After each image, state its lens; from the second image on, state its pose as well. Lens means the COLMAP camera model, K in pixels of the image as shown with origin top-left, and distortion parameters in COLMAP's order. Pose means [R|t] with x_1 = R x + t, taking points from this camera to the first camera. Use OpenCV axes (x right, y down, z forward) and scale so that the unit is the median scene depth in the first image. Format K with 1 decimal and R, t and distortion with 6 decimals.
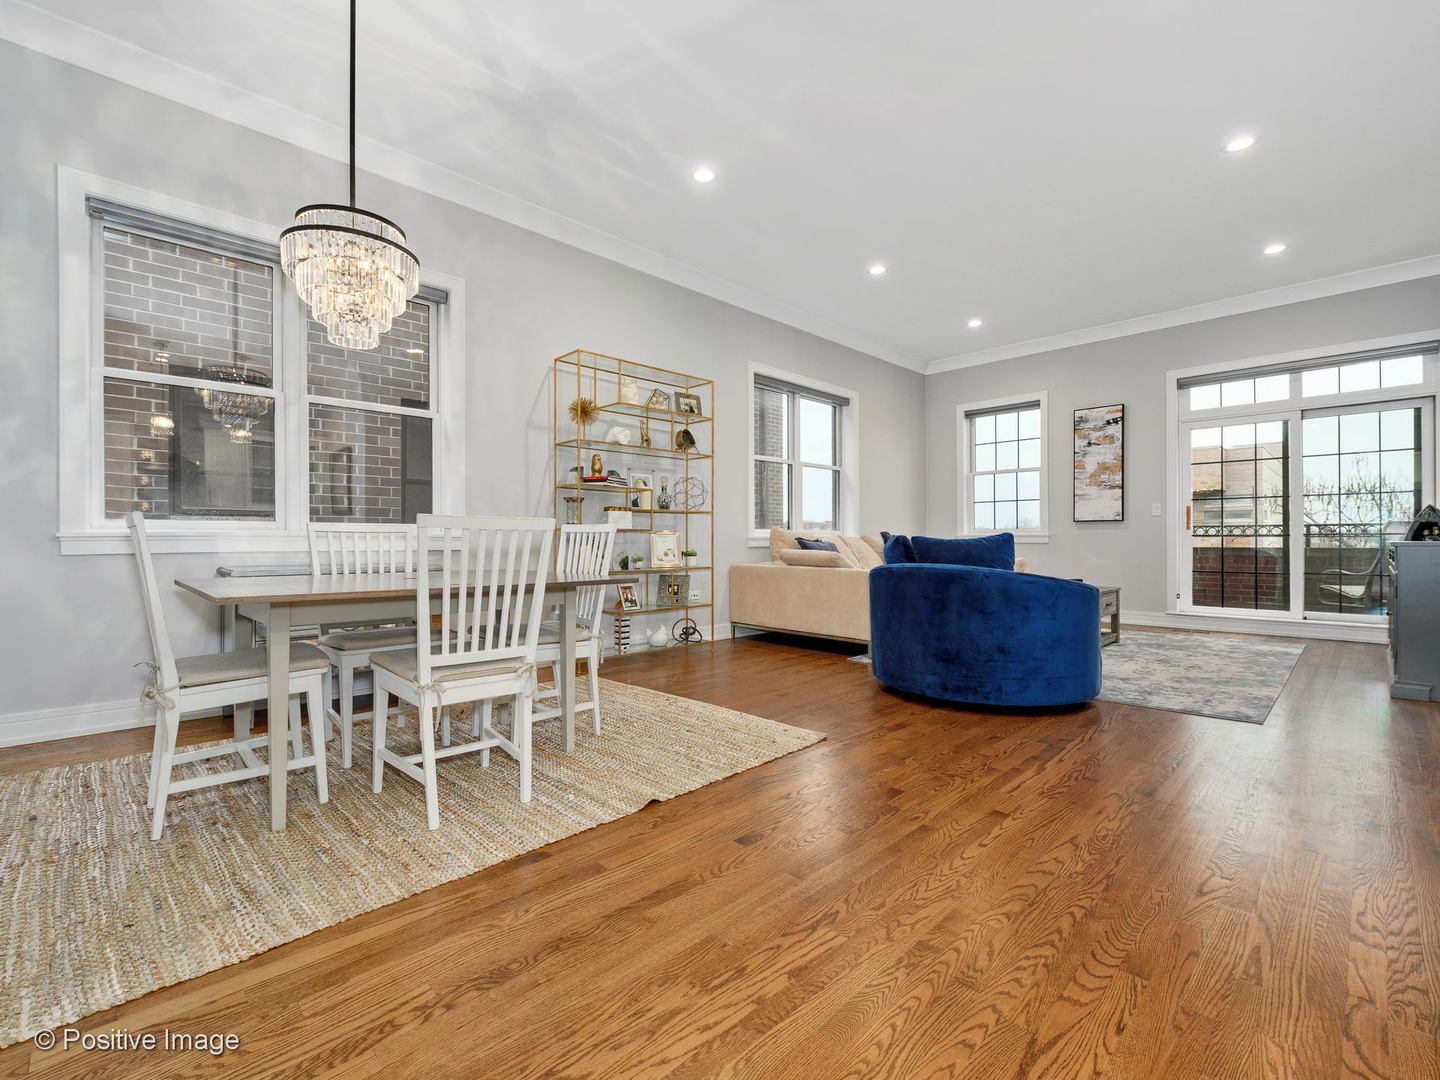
lens RADIAL K [[643.6, 0, 720.0], [0, 643.6, 540.0], [0, 0, 1]] dist [-0.007285, -0.000437]
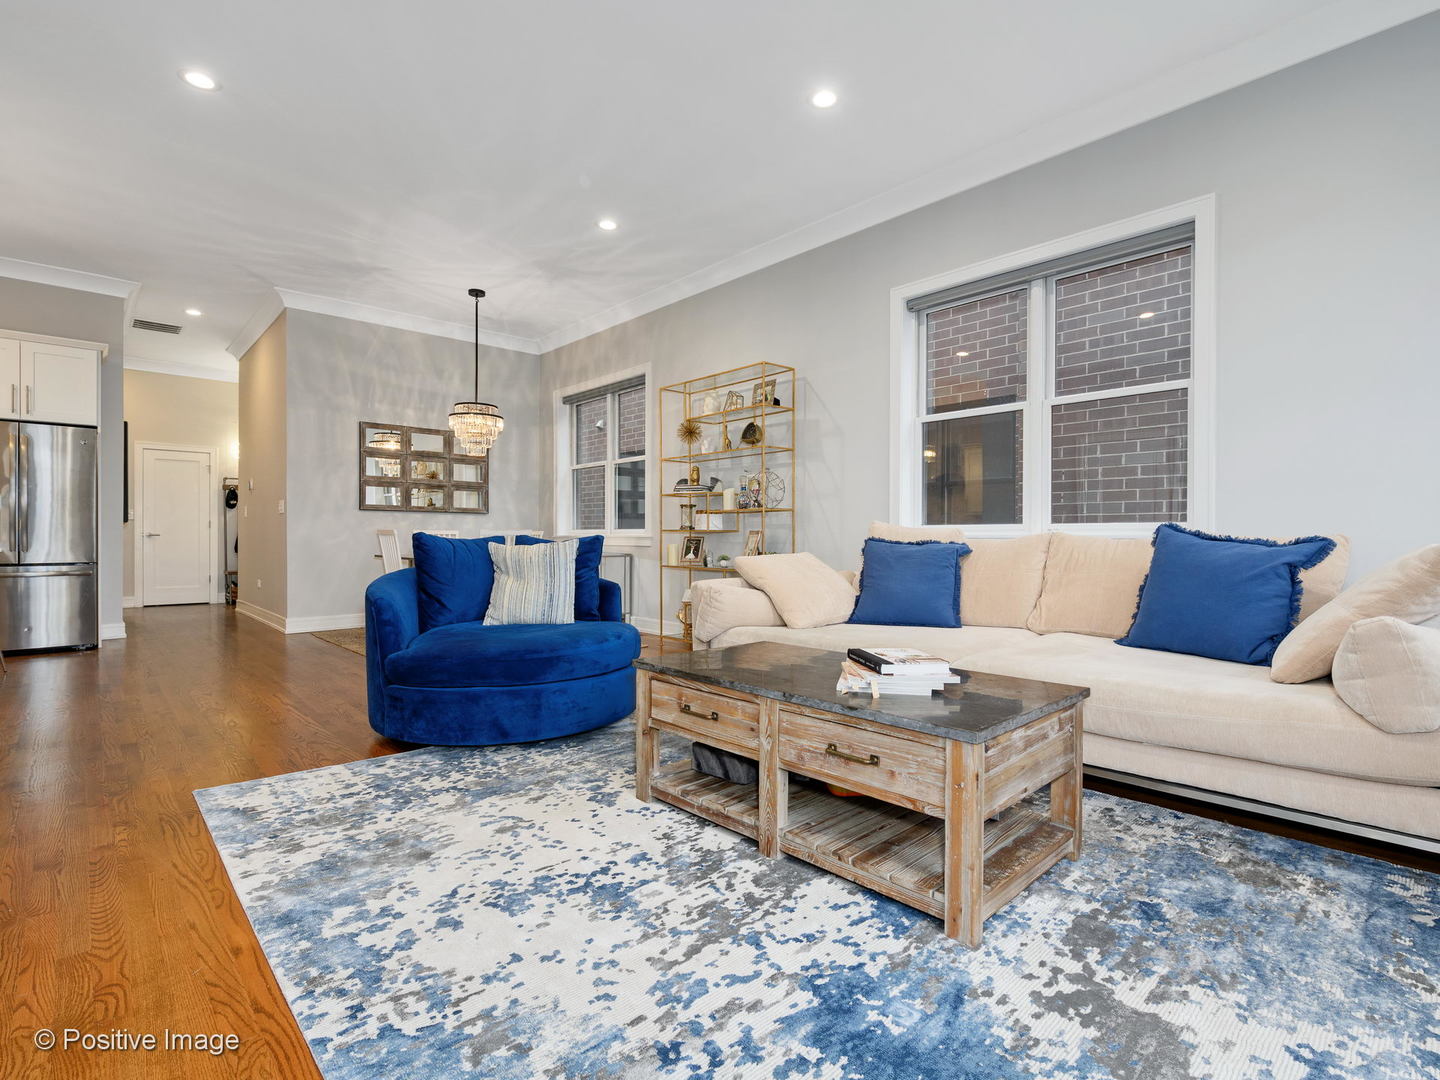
lens RADIAL K [[708.3, 0, 722.7], [0, 708.3, 544.5], [0, 0, 1]] dist [-0.011661, -0.000868]
pose [[-0.035474, 0.010012, -0.999320, 0.864695], [-0.003088, 0.999944, 0.010127, -0.003220], [0.999366, 0.003445, -0.035441, 0.869112]]
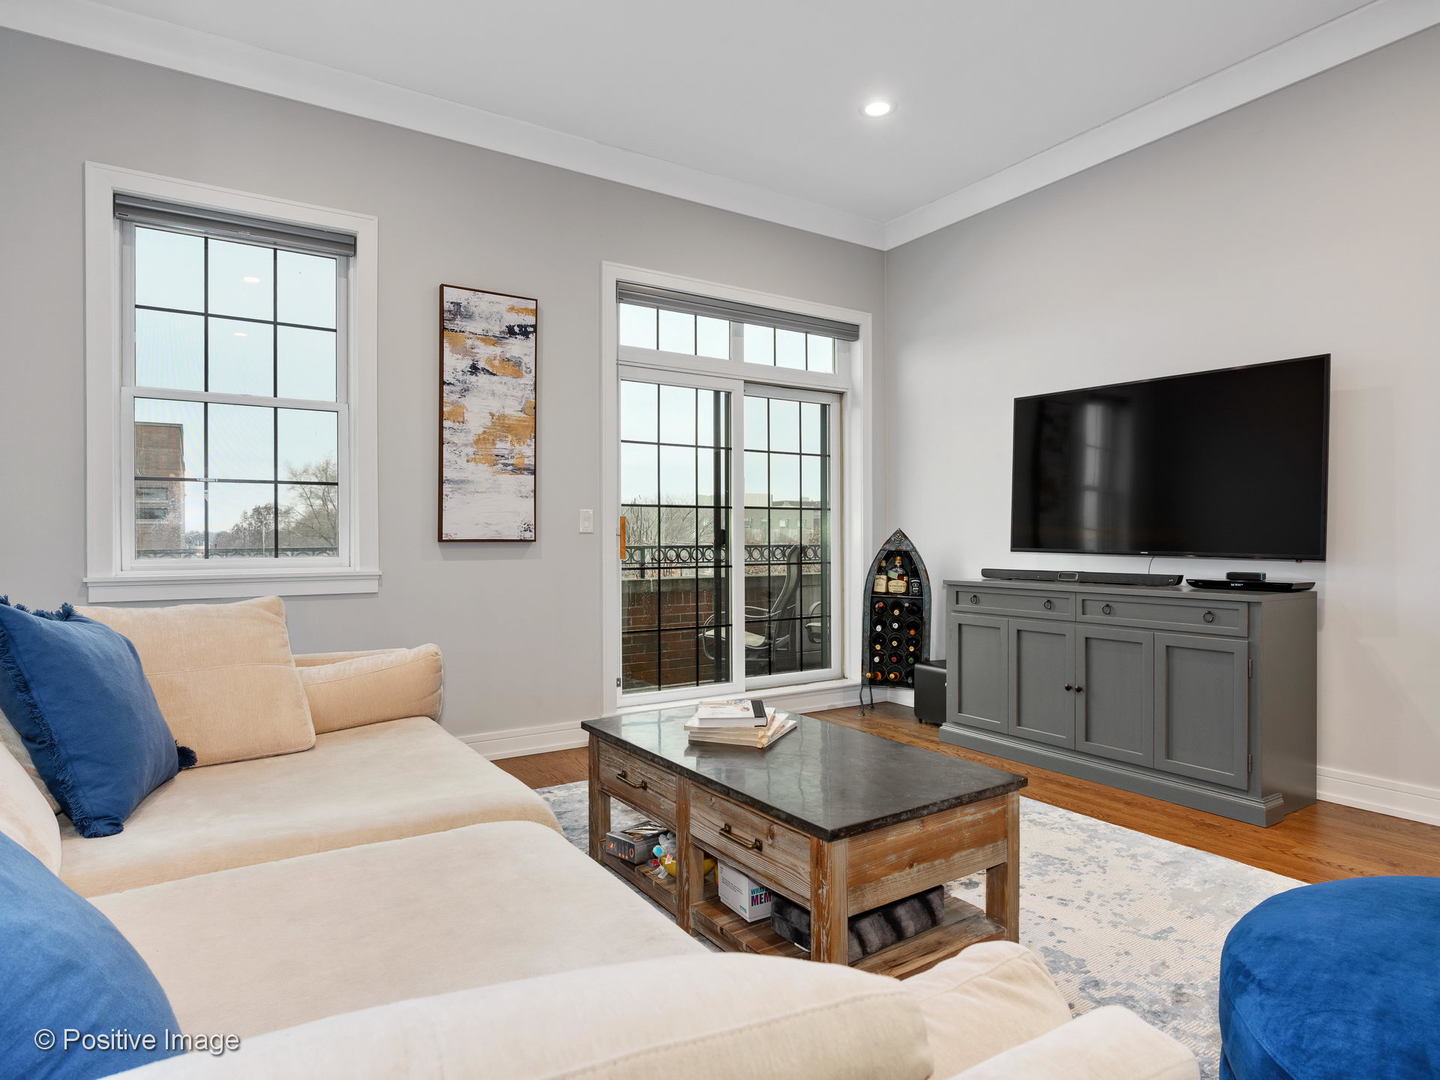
lens RADIAL K [[822.9, 0, 720.0], [0, 822.9, 540.0], [0, 0, 1]] dist [-0.005576, -0.001547]
pose [[0.200807, -0.001143, 0.979630, 0.056537], [0.002304, 0.999997, 0.000695, -0.036017], [-0.979628, 0.002117, 0.200809, 0.860390]]
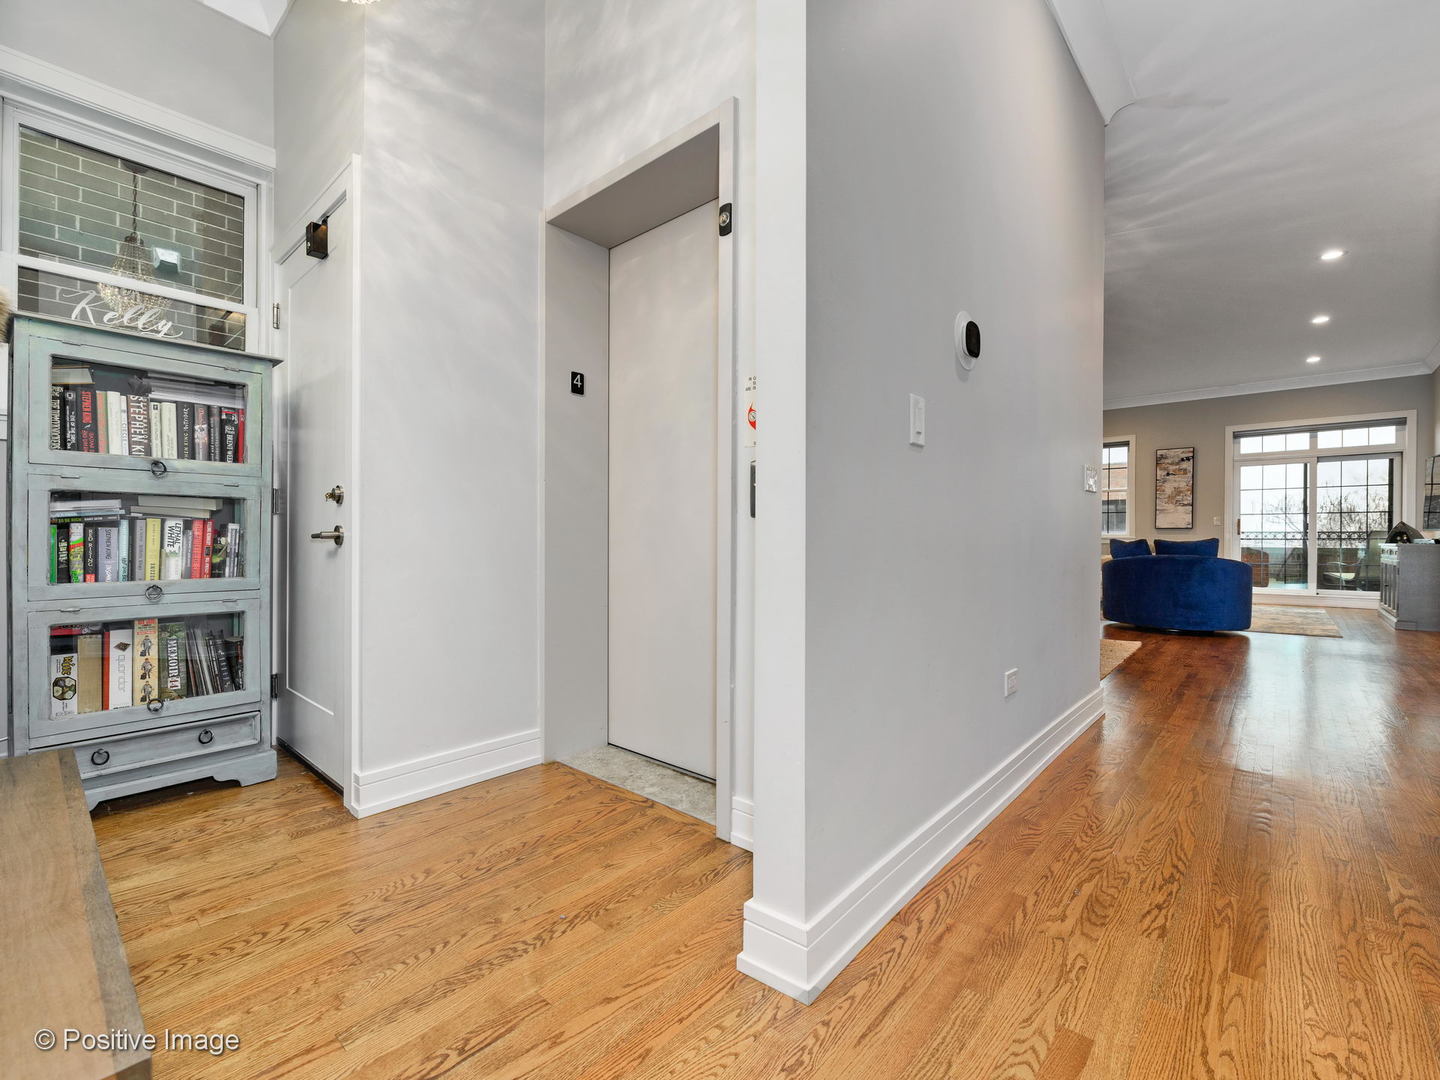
lens RADIAL K [[643.6, 0, 720.0], [0, 643.6, 540.0], [0, 0, 1]] dist [-0.007285, -0.000437]
pose [[0.995632, 0.005119, 0.093226, -0.651763], [-0.004955, 0.999986, -0.001993, 0.004561], [-0.093235, 0.001522, 0.995643, -0.383796]]
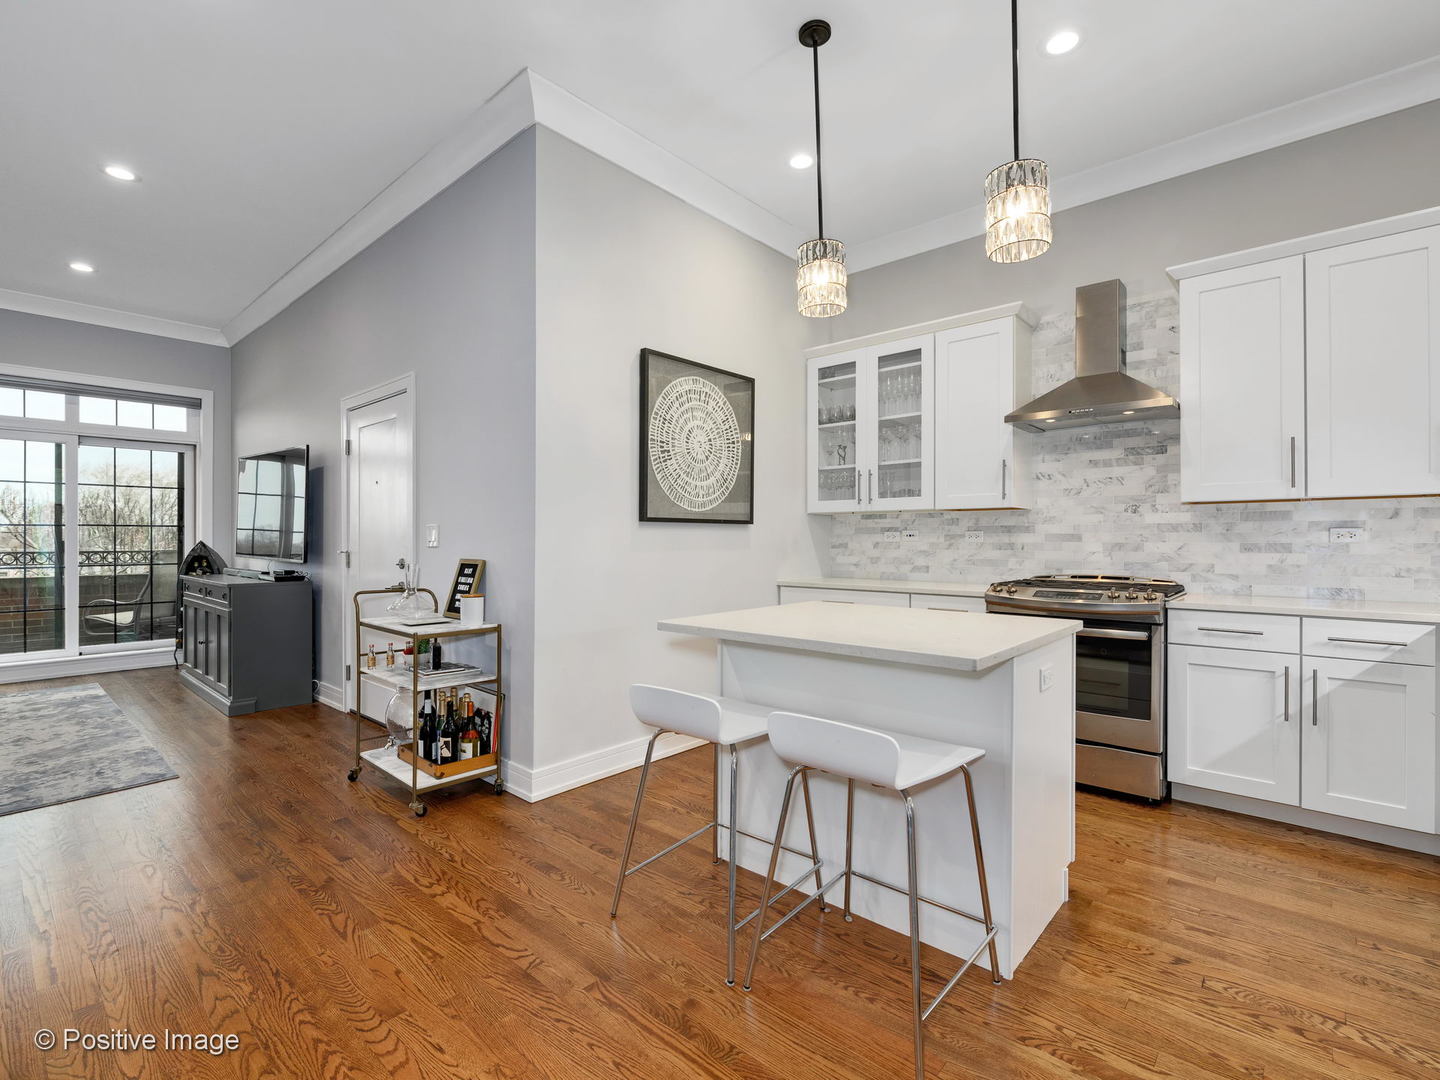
lens RADIAL K [[680.7, 0, 723.0], [0, 680.7, 541.0], [0, 0, 1]] dist [-0.011192, -0.000592]
pose [[-0.060011, -0.001387, 0.998197, -0.148437], [-0.000178, 0.999999, 0.001379, -0.048698], [-0.998198, -0.000095, -0.060011, 0.105090]]
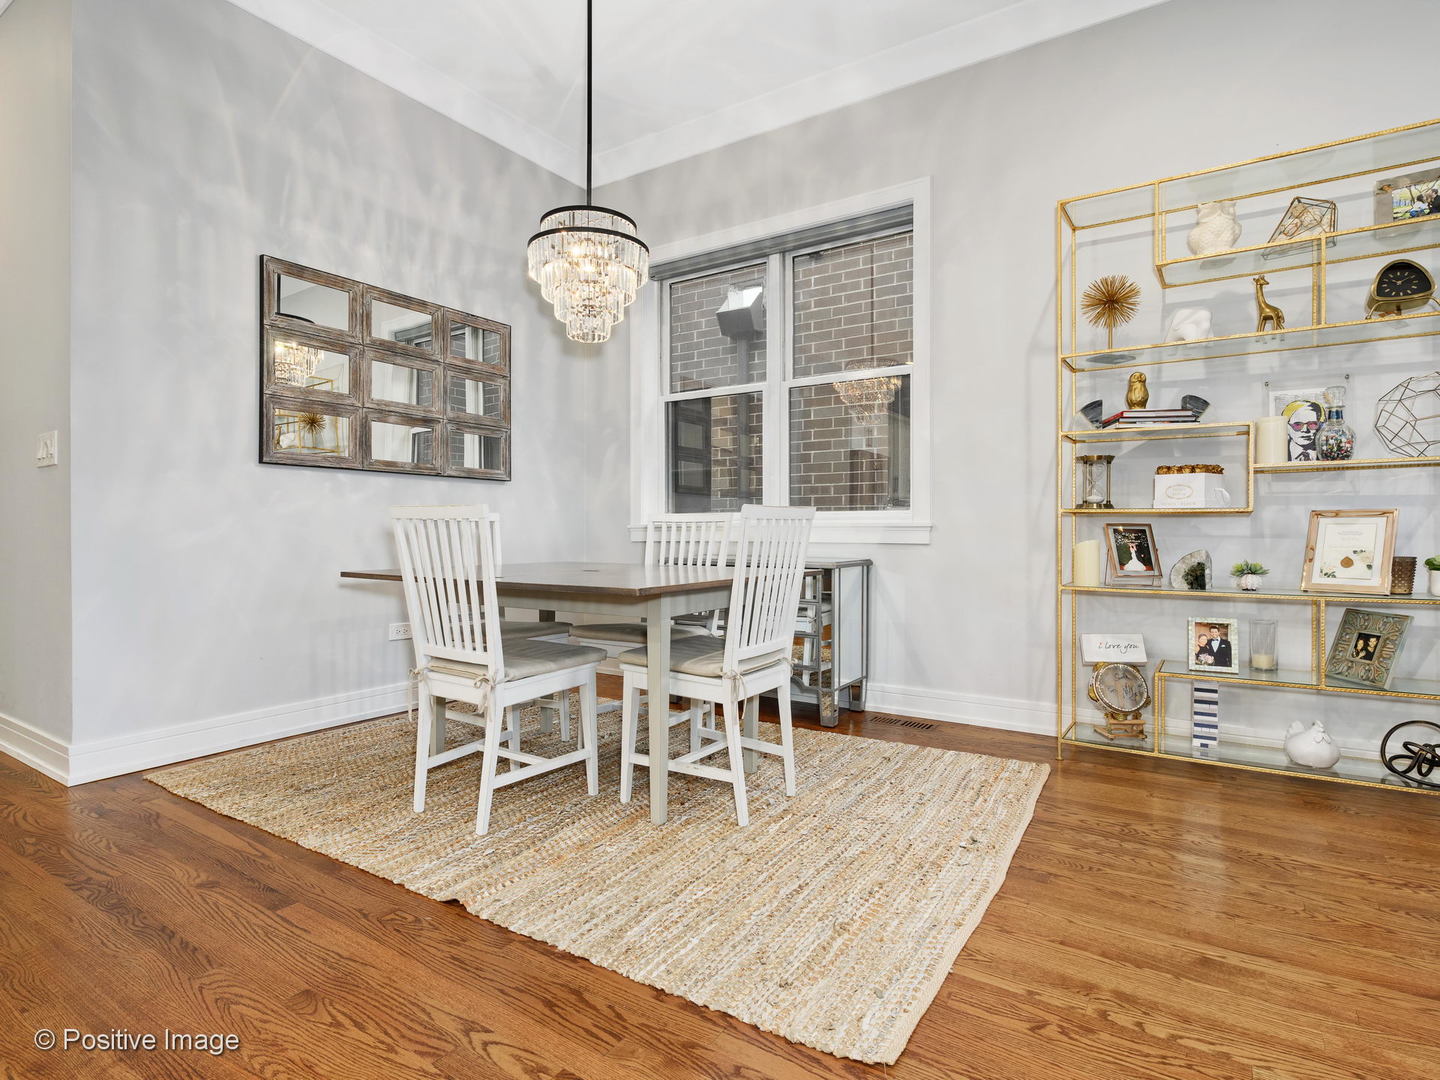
lens RADIAL K [[760.1, 0, 723.5], [0, 760.1, 534.4], [0, 0, 1]] dist [-0.009807, -0.000004]
pose [[0.214777, 0.005967, -0.976645, 0.285039], [-0.000427, 0.999982, 0.006016, -0.000054], [0.976663, -0.000875, 0.214776, 0.413495]]
